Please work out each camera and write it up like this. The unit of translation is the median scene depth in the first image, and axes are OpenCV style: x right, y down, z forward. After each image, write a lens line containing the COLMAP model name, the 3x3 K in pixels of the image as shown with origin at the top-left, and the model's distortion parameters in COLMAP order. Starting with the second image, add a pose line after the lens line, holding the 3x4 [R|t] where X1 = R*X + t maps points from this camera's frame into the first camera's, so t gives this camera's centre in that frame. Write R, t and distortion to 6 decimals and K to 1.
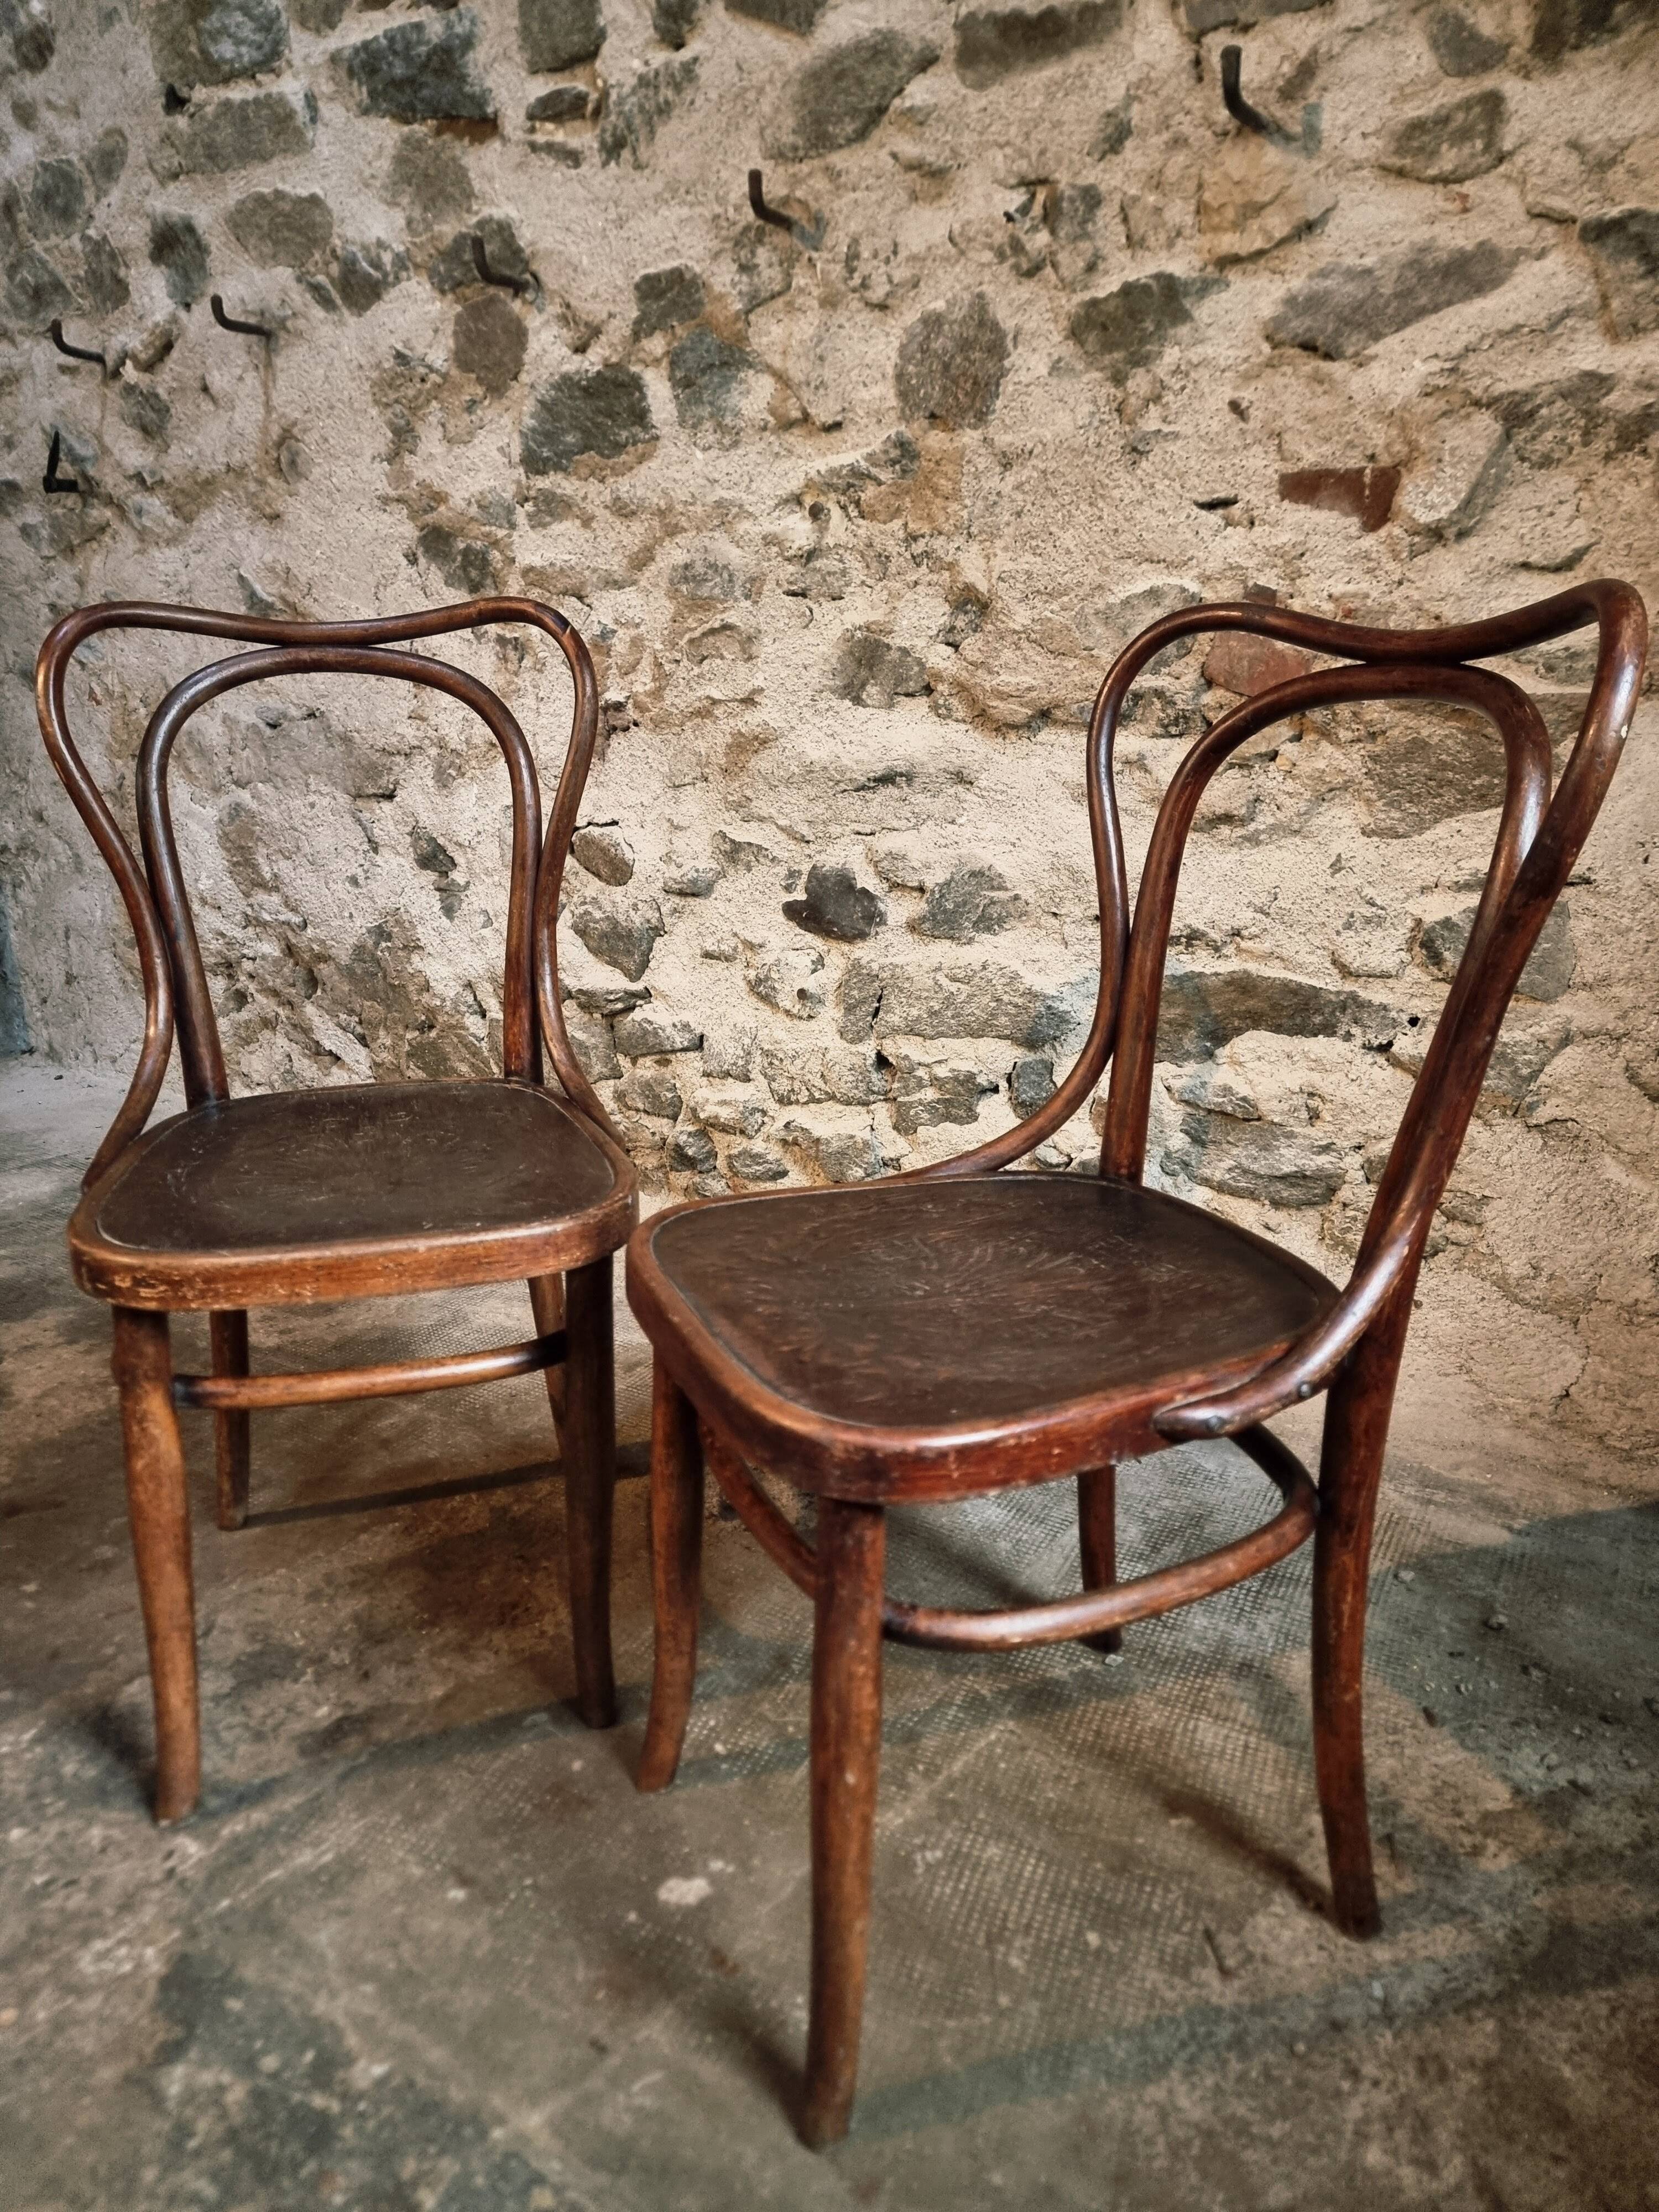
lens RADIAL K [[1536.6, 0, 803.1], [0, 1536.6, 1133.8], [0, 0, 1]] dist [0.070330, -0.068253]
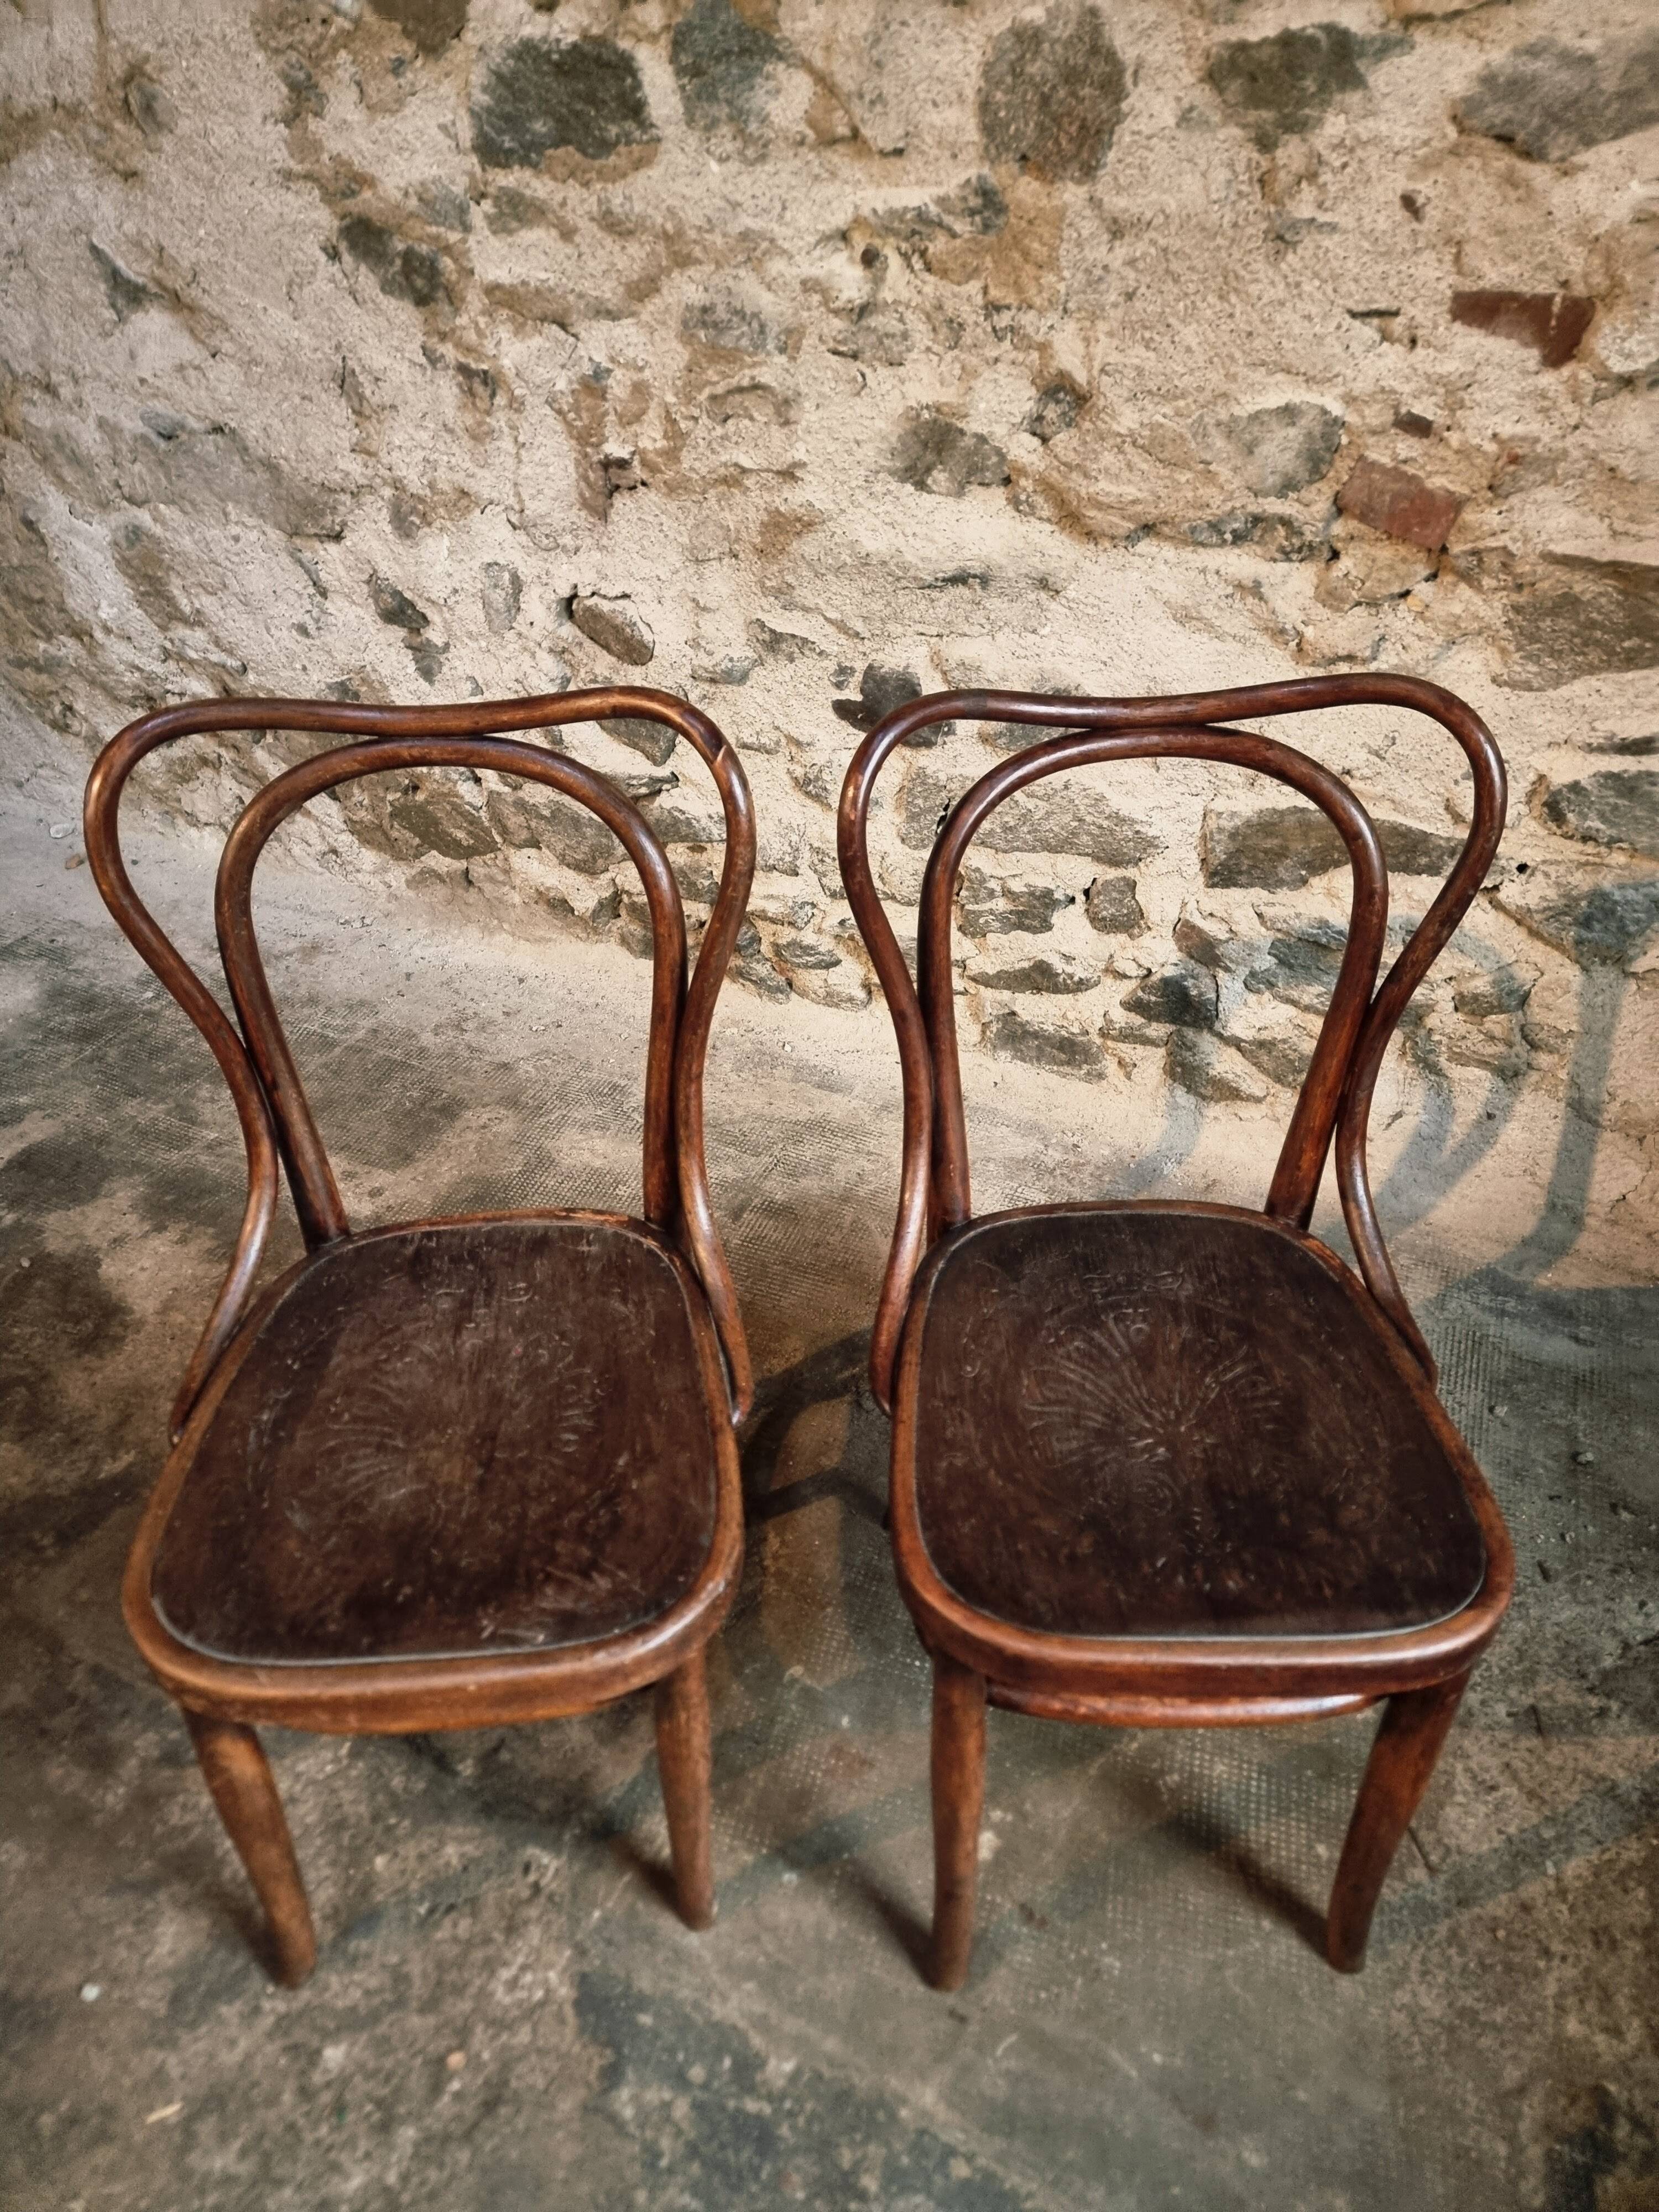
lens RADIAL K [[1536.6, 0, 805.5], [0, 1536.6, 1094.4], [0, 0, 1]] dist [0.070330, -0.068253]
pose [[0.990815, -0.099127, 0.091972, -0.147441], [0.061493, 0.936062, 0.346420, -0.267145], [-0.120431, -0.337583, 0.933560, 0.057791]]
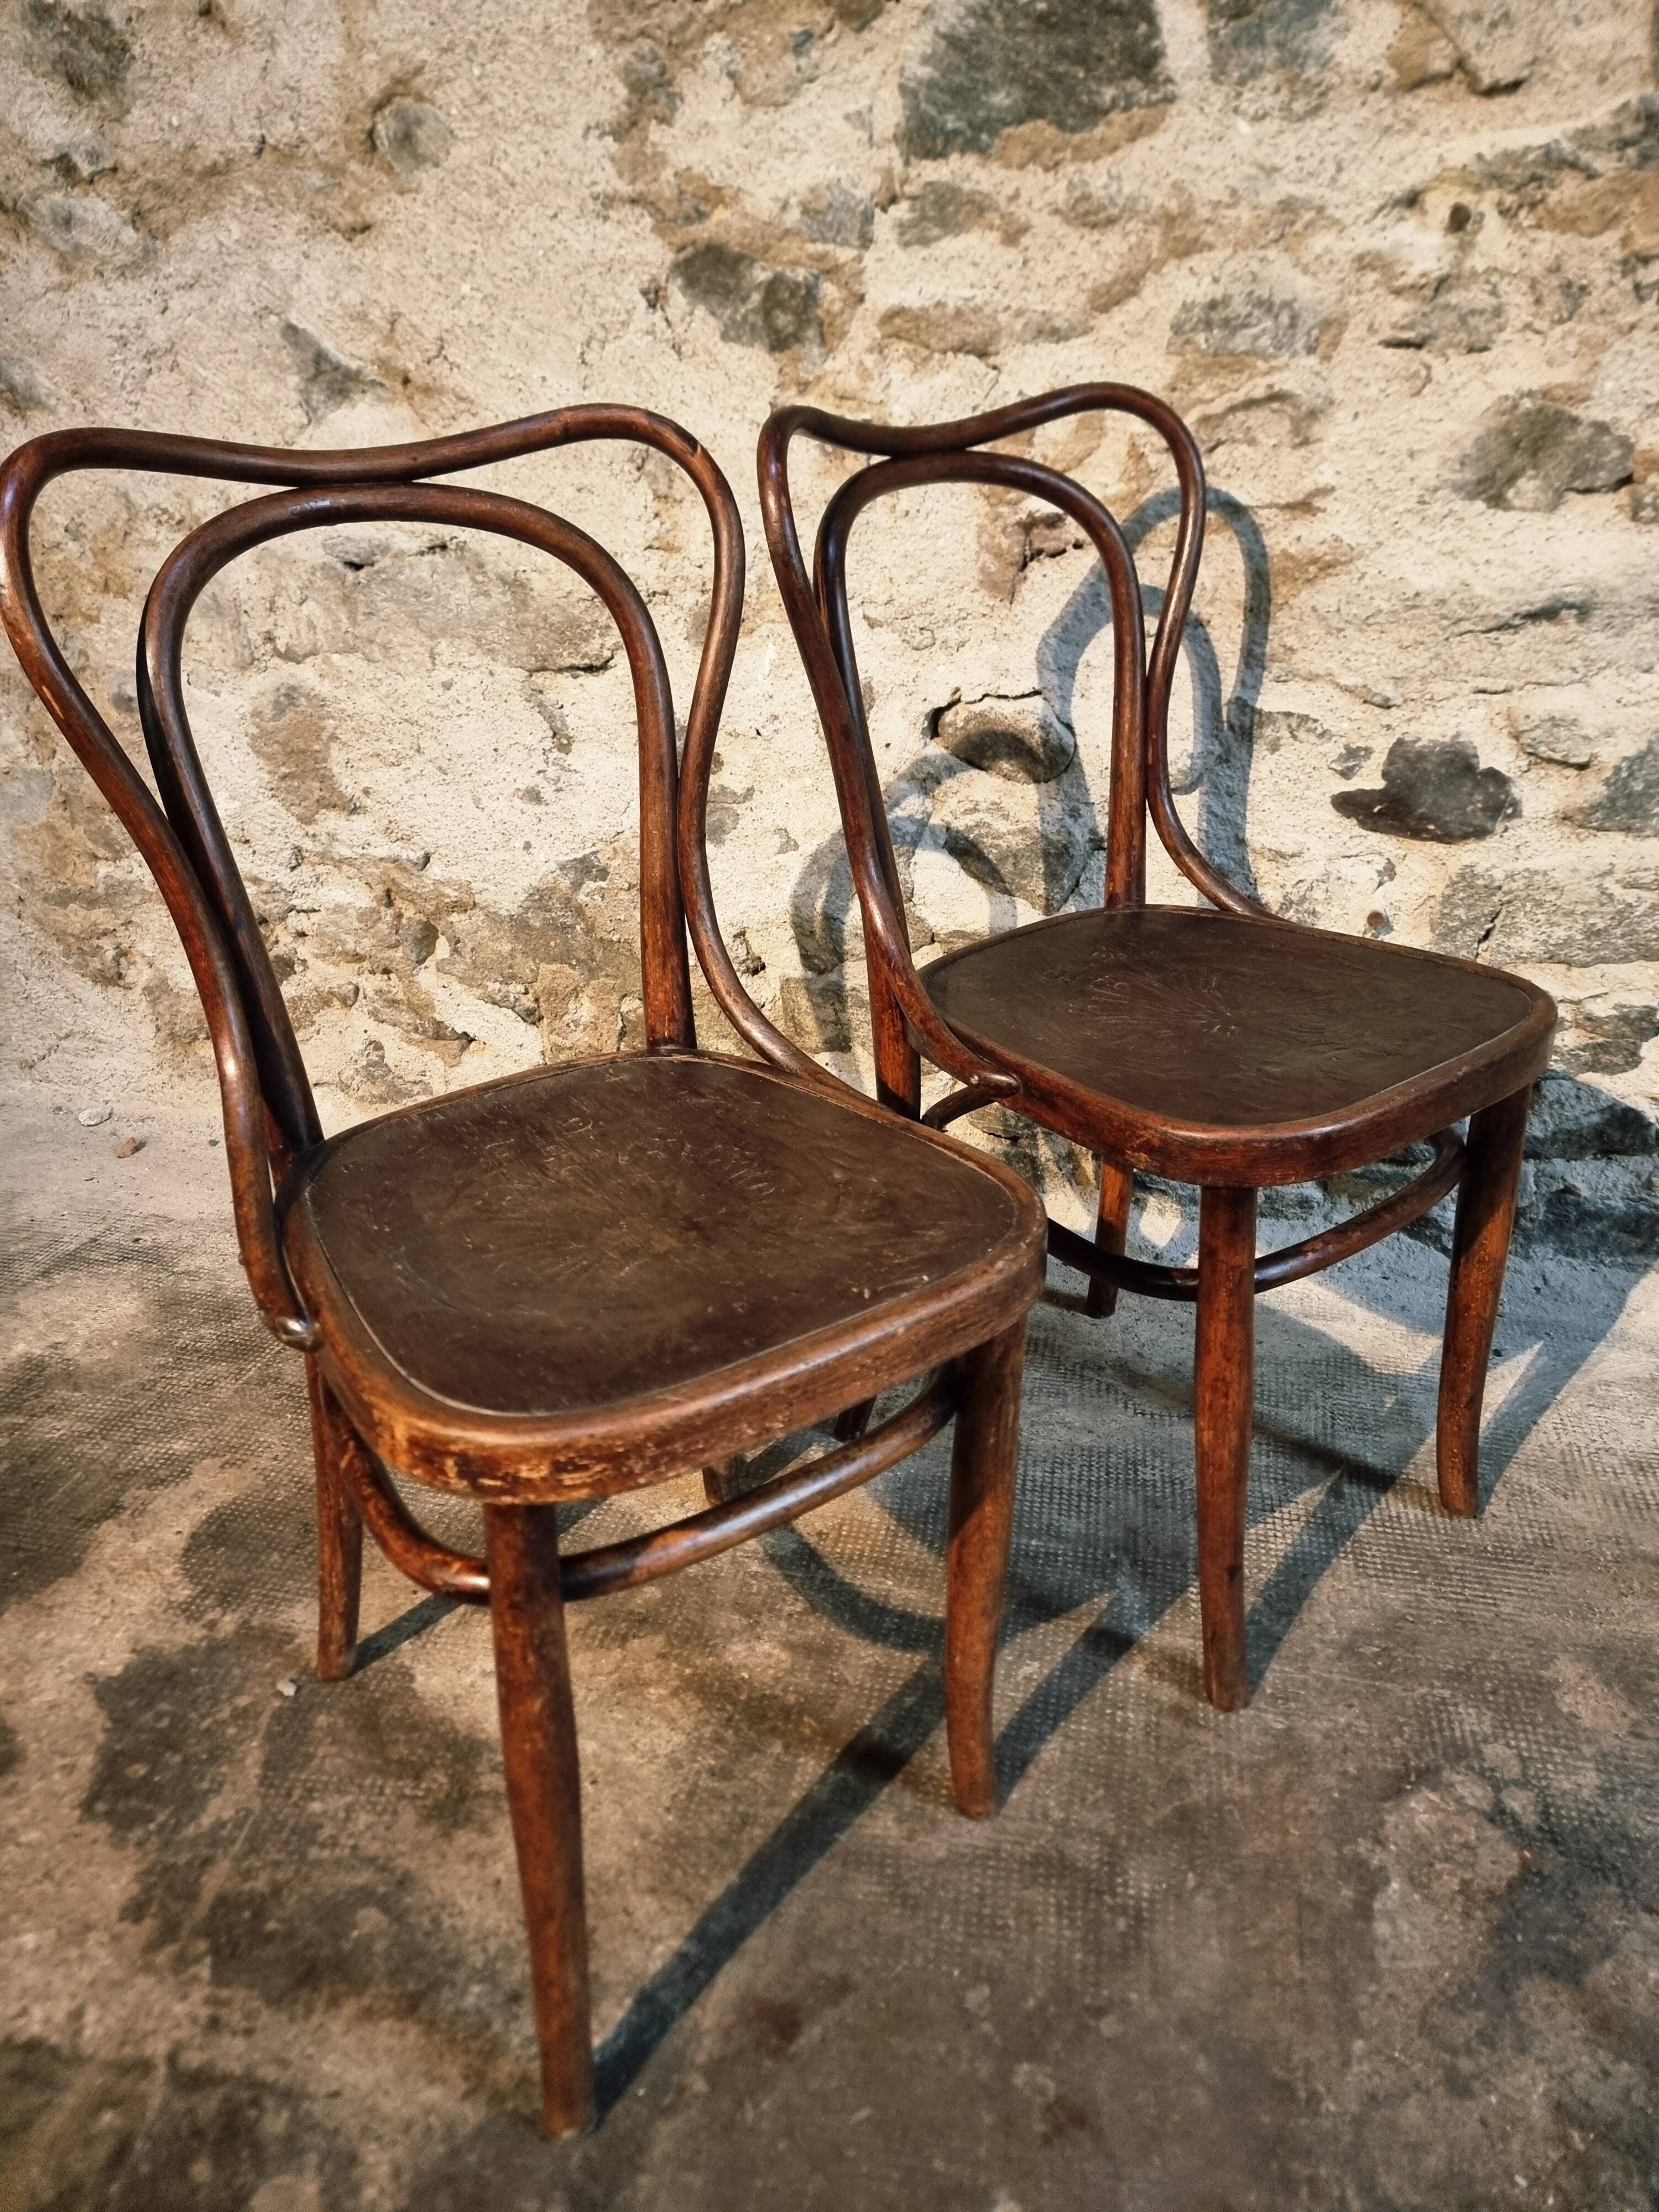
lens RADIAL K [[1536.6, 0, 799.2], [0, 1536.6, 1096.4], [0, 0, 1]] dist [0.070330, -0.068253]
pose [[0.952090, -0.139273, 0.272263, -0.498707], [0.107077, 0.985741, 0.129801, -0.140374], [-0.286459, -0.094429, 0.953428, 0.389957]]
